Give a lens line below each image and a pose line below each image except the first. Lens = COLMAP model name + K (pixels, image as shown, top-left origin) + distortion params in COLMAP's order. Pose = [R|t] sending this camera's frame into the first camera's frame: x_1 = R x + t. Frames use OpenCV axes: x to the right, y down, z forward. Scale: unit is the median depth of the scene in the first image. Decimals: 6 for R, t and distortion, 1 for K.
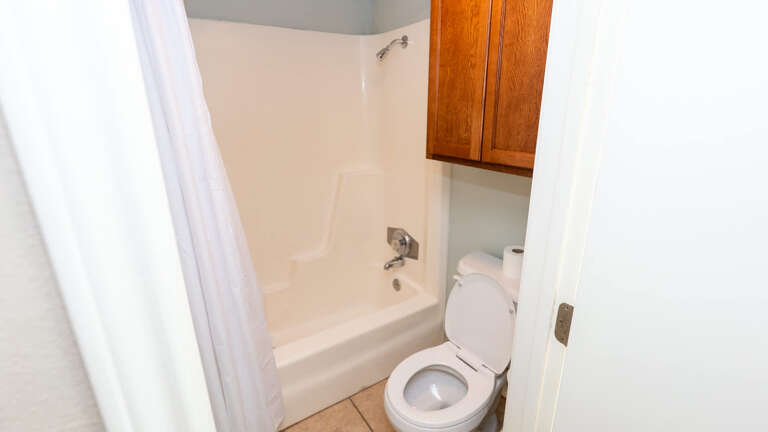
lens RADIAL K [[352.1, 0, 387.9], [0, 352.1, 215.2], [0, 0, 1]] dist [-0.003814, -0.000079]
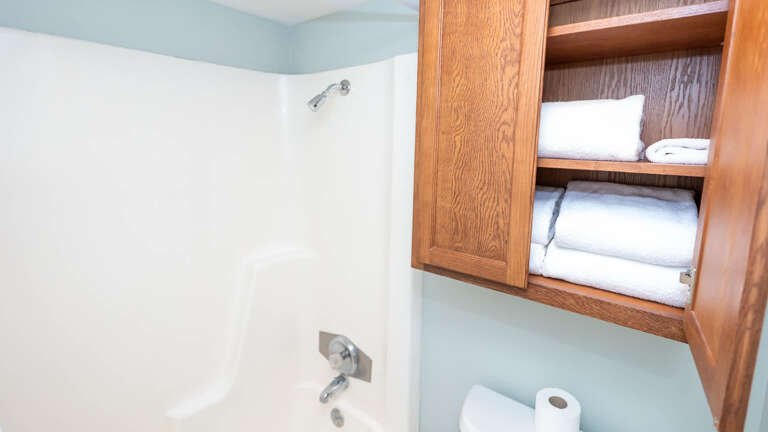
lens RADIAL K [[360.9, 0, 386.9], [0, 360.9, 194.4], [0, 0, 1]] dist [-0.001304, 0.000357]
pose [[0.957924, -0.024972, 0.285933, -0.091547], [0.068948, 0.987058, -0.144783, -0.156740], [-0.278617, 0.158405, 0.947249, 0.295907]]
